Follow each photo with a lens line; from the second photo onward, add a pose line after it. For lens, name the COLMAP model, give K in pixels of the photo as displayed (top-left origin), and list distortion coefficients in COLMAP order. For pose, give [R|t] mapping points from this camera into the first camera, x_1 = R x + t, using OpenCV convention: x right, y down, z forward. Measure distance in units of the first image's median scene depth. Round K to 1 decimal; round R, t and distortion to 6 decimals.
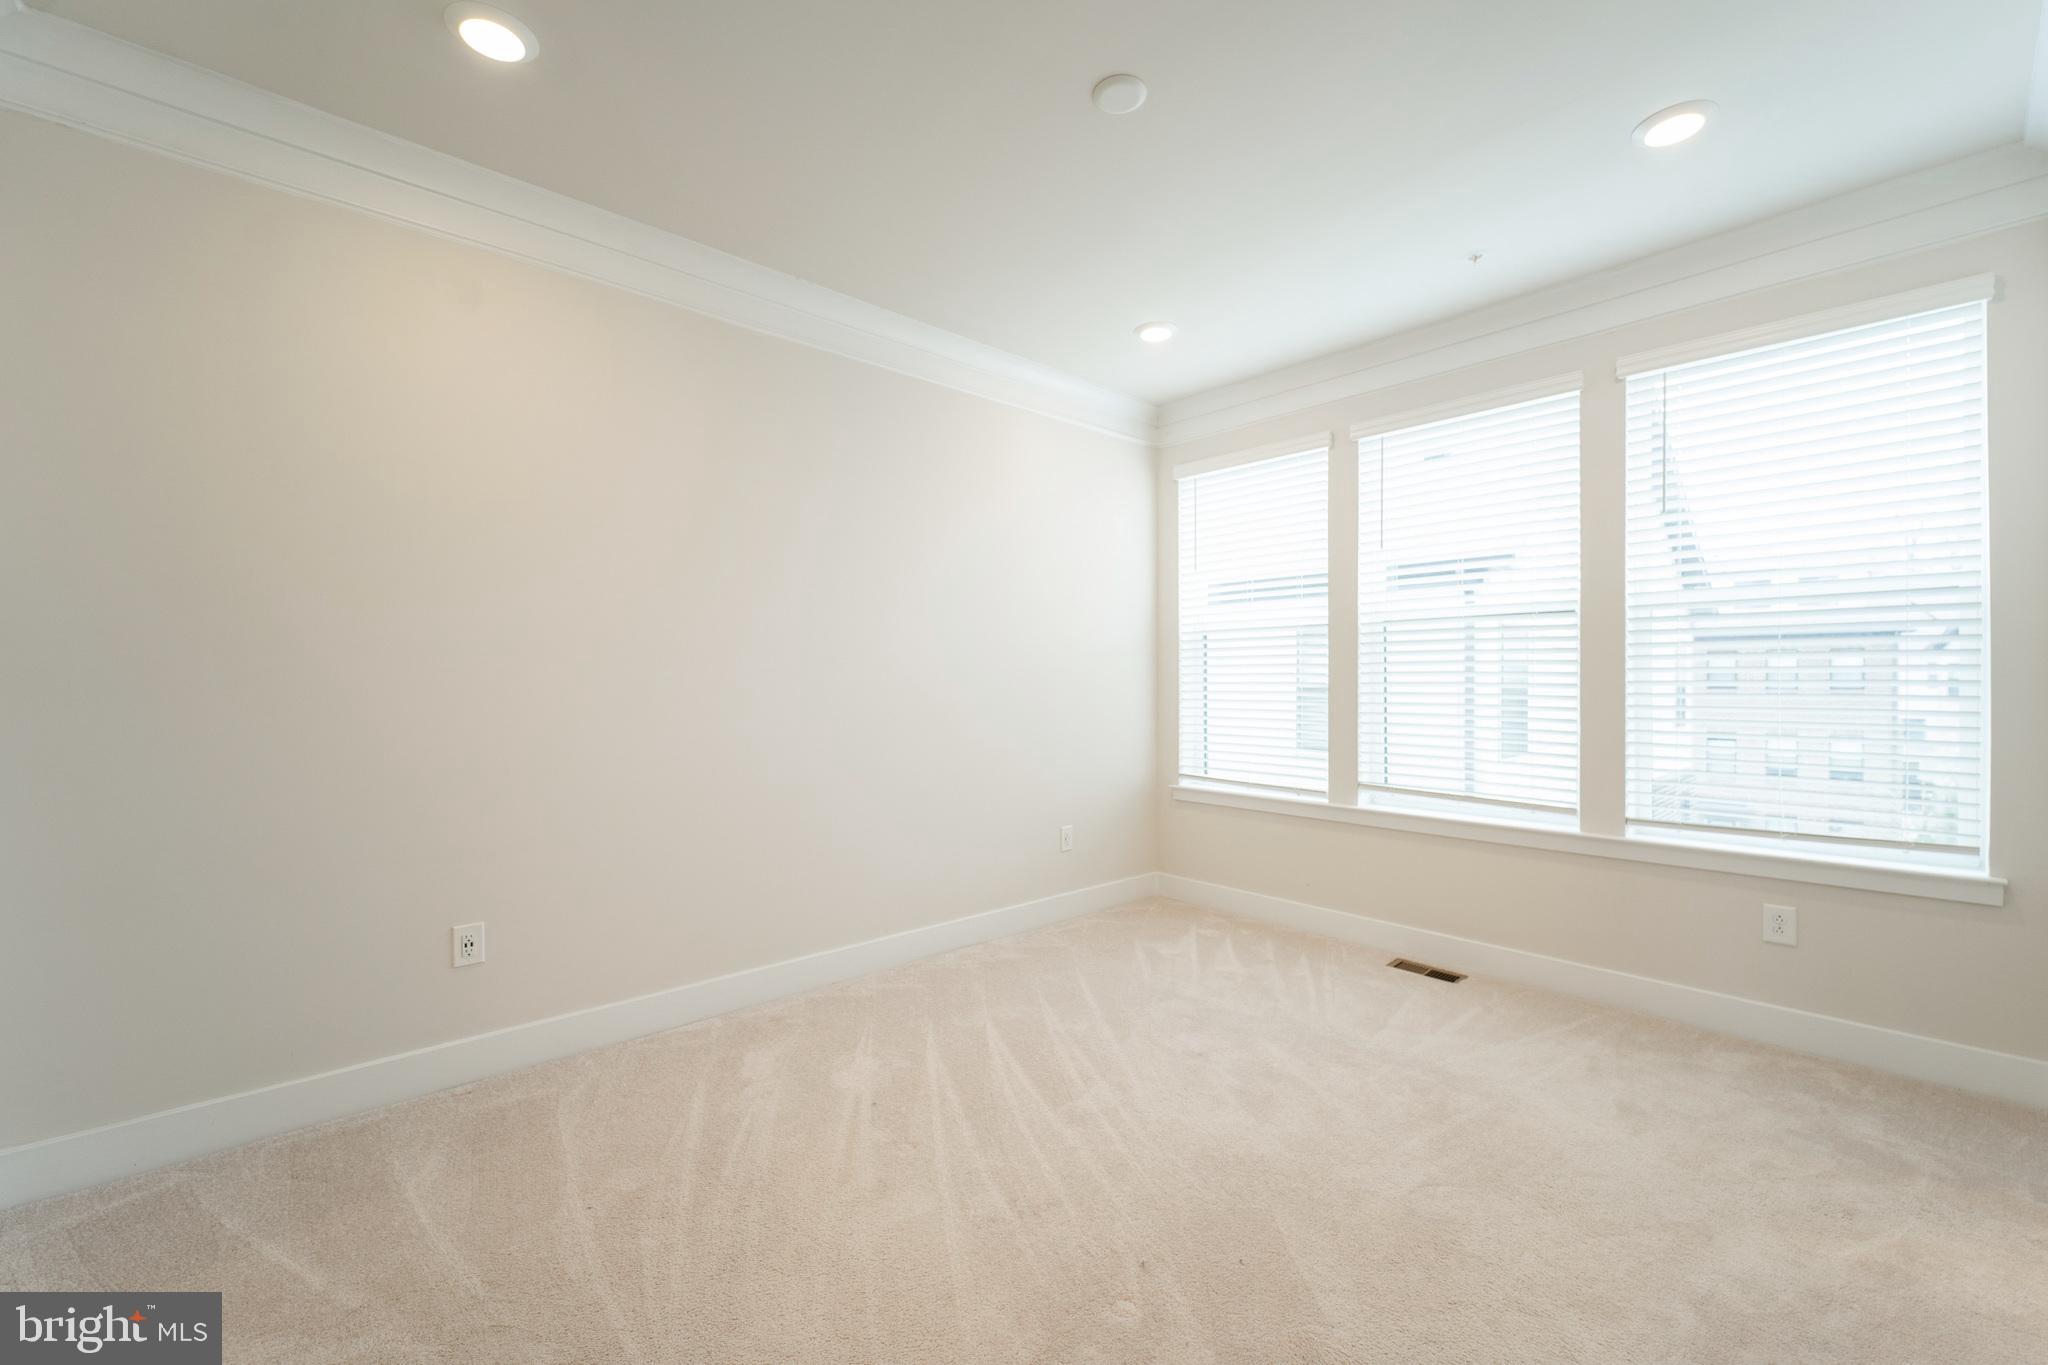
lens RADIAL K [[839.3, 0, 1024.2], [0, 839.3, 695.0], [0, 0, 1]] dist [-0.021237, 0.000133]
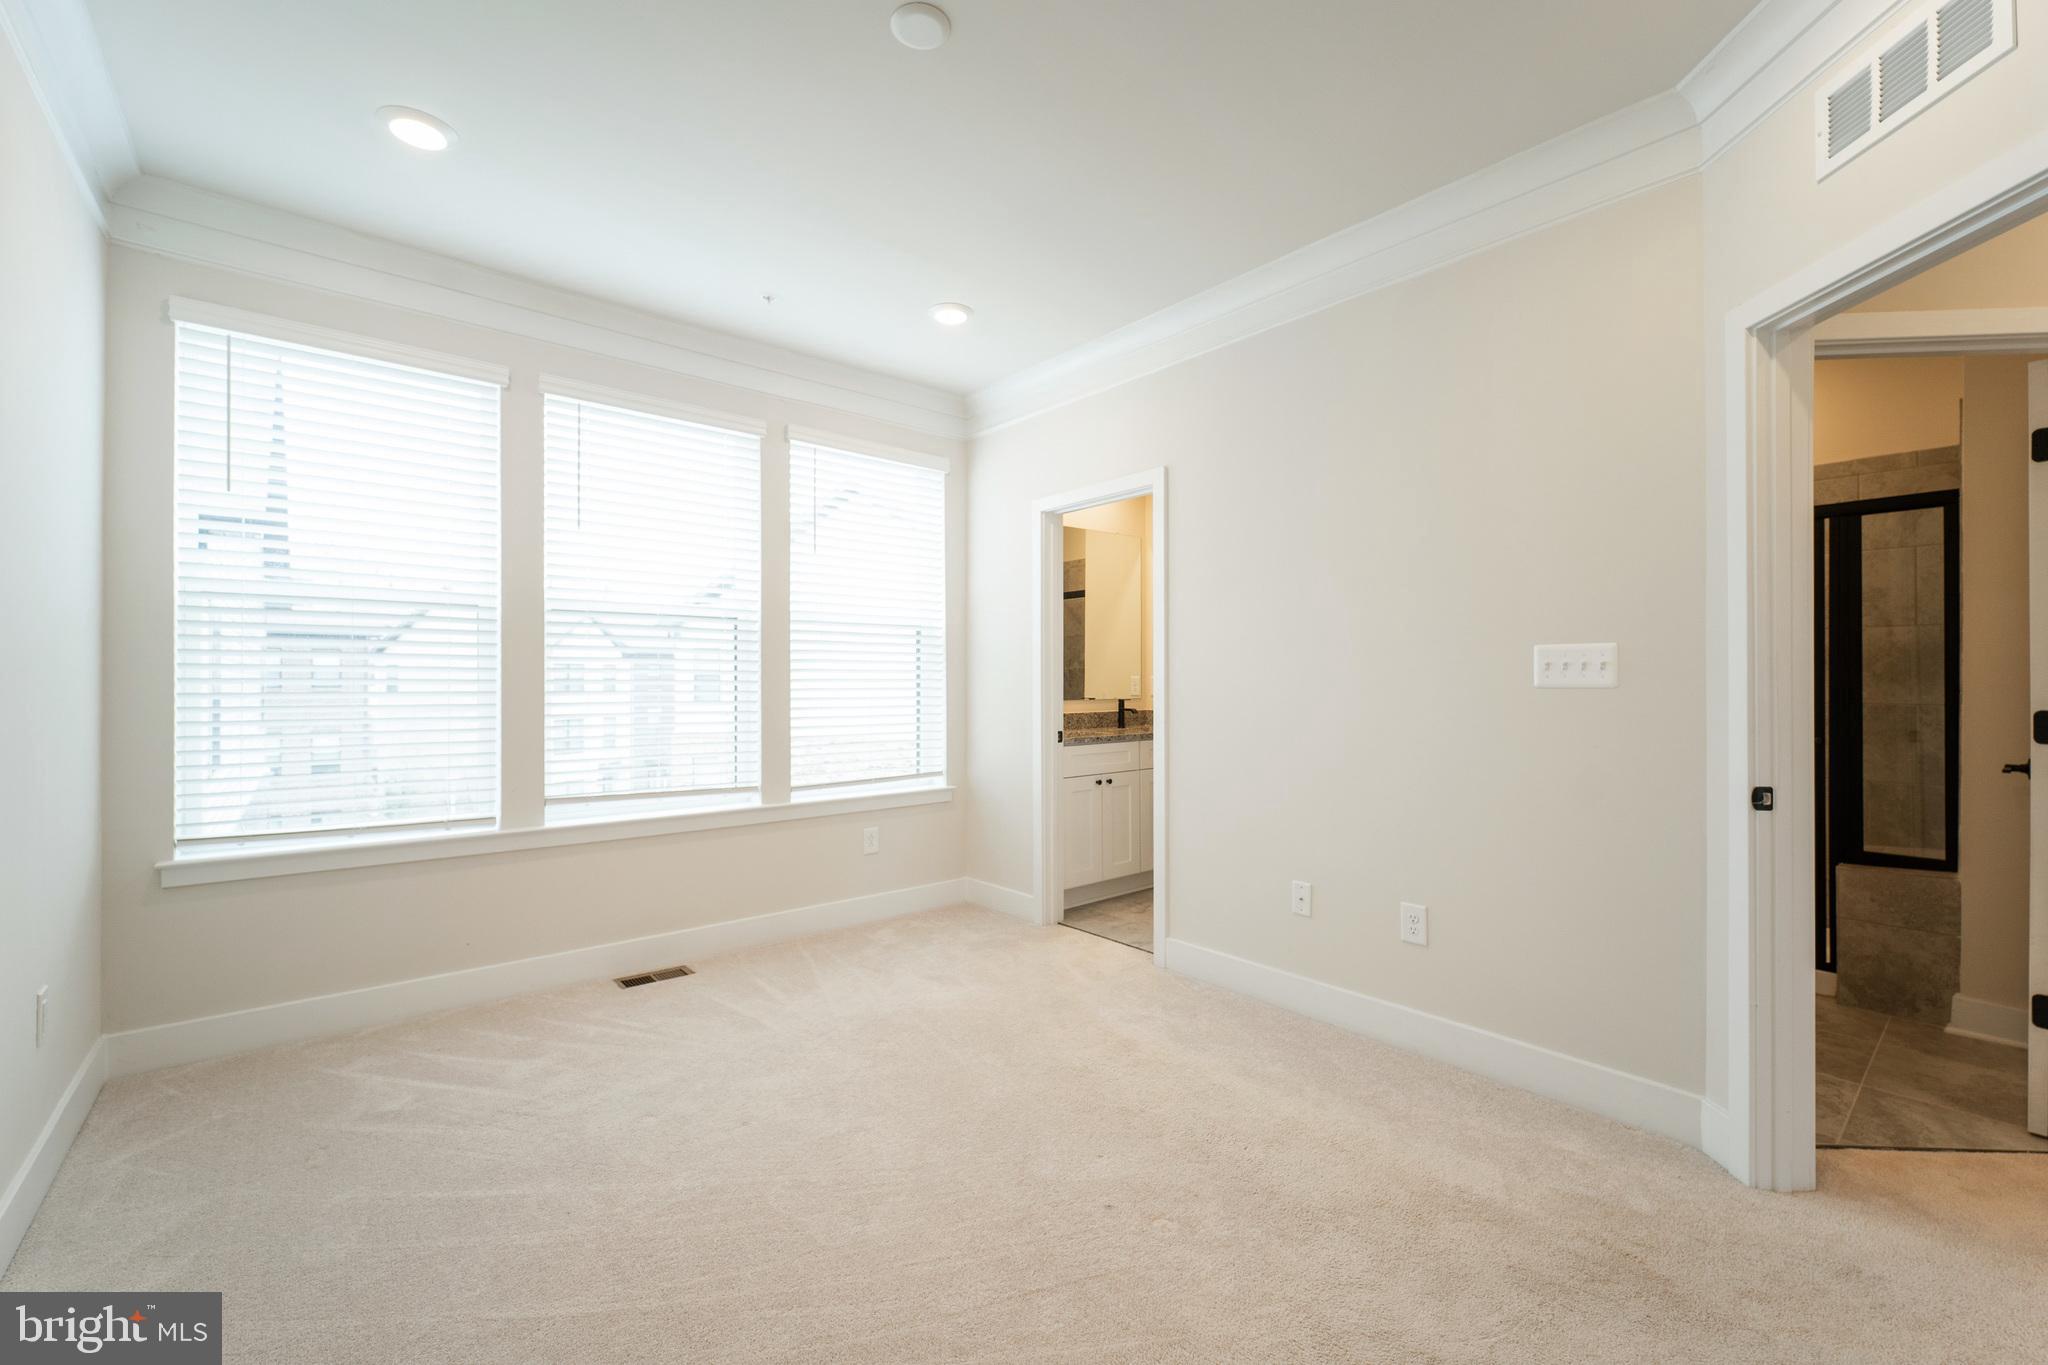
lens RADIAL K [[849.7, 0, 1024.0], [0, 849.7, 682.5], [0, 0, 1]] dist [-0.026722, -0.000450]
pose [[-0.008136, -0.000314, 0.999967, -0.339065], [0.014100, 0.999901, 0.000428, -0.004130], [-0.999867, 0.014103, -0.008131, 0.387296]]
